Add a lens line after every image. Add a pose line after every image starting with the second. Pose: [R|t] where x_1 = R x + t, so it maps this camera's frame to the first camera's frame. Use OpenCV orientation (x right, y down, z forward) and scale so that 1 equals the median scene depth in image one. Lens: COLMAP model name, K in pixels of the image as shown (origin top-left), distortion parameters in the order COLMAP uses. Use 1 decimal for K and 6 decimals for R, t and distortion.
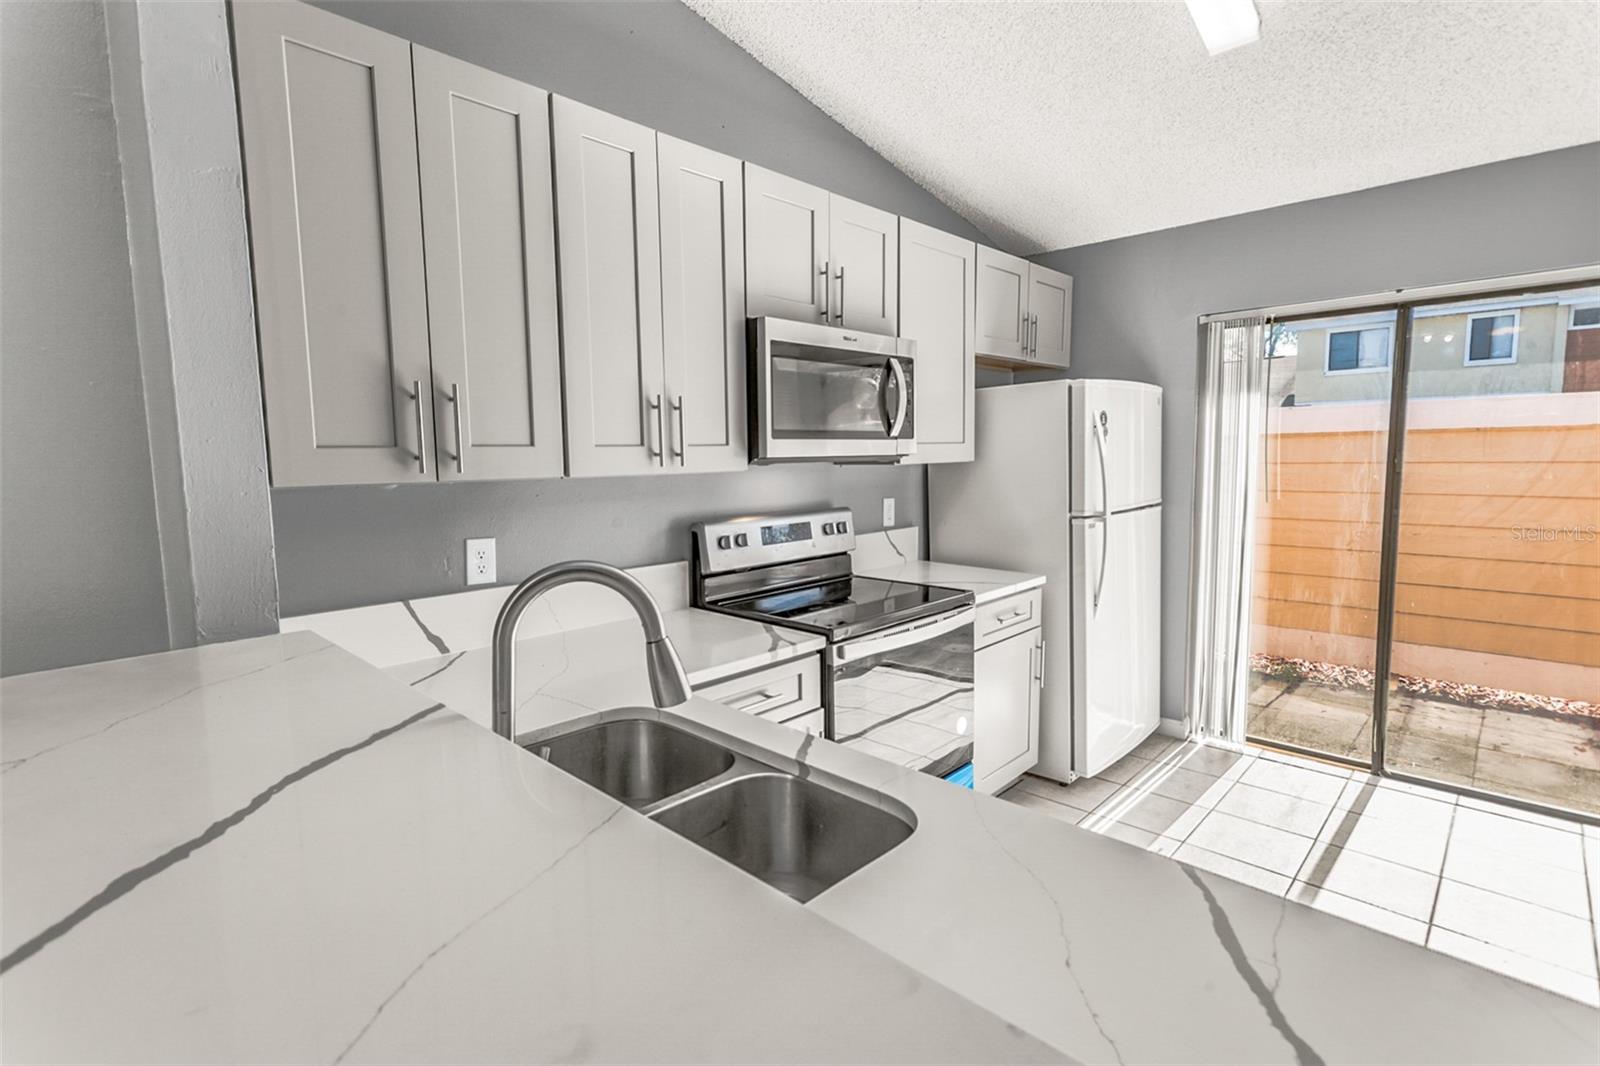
lens RADIAL K [[768.4, 0, 794.3], [0, 768.4, 523.4], [0, 0, 1]] dist [-0.000343, -0.000230]
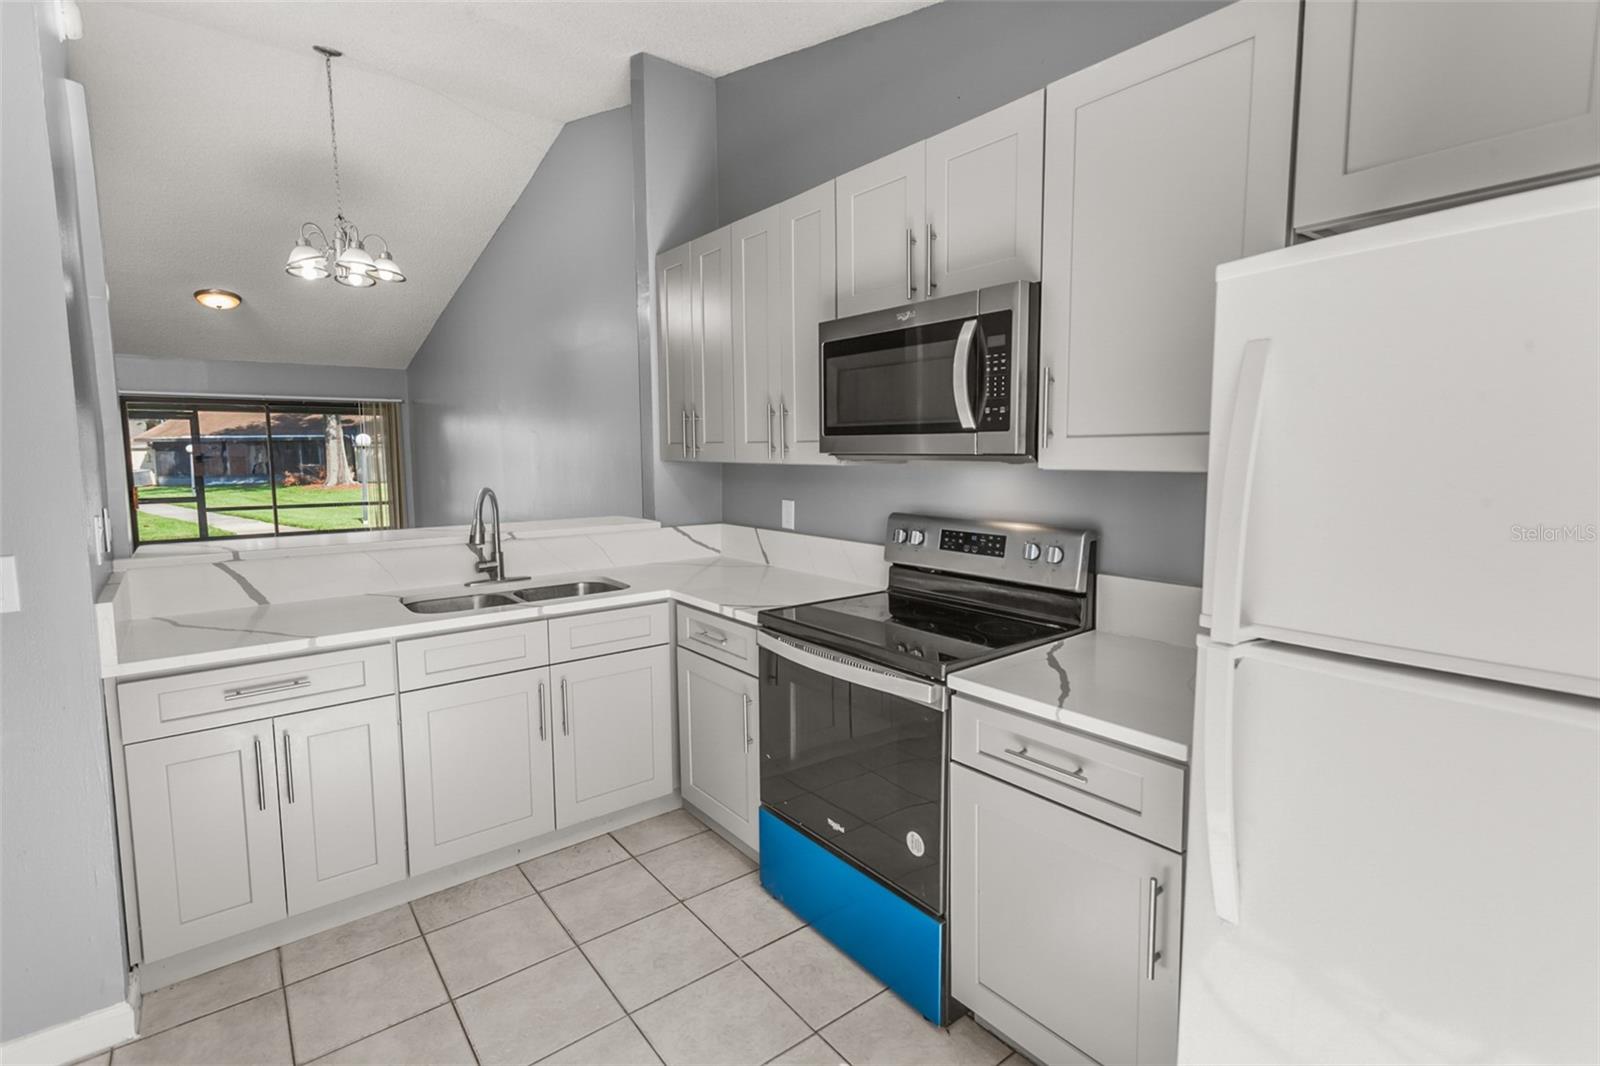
lens RADIAL K [[768.4, 0, 794.3], [0, 768.4, 523.4], [0, 0, 1]] dist [-0.000343, -0.000230]
pose [[-0.149448, 0.115089, -0.982049, 1.169545], [-0.085296, 0.988000, 0.128766, -0.140463], [0.985084, 0.103008, -0.137838, 1.255948]]
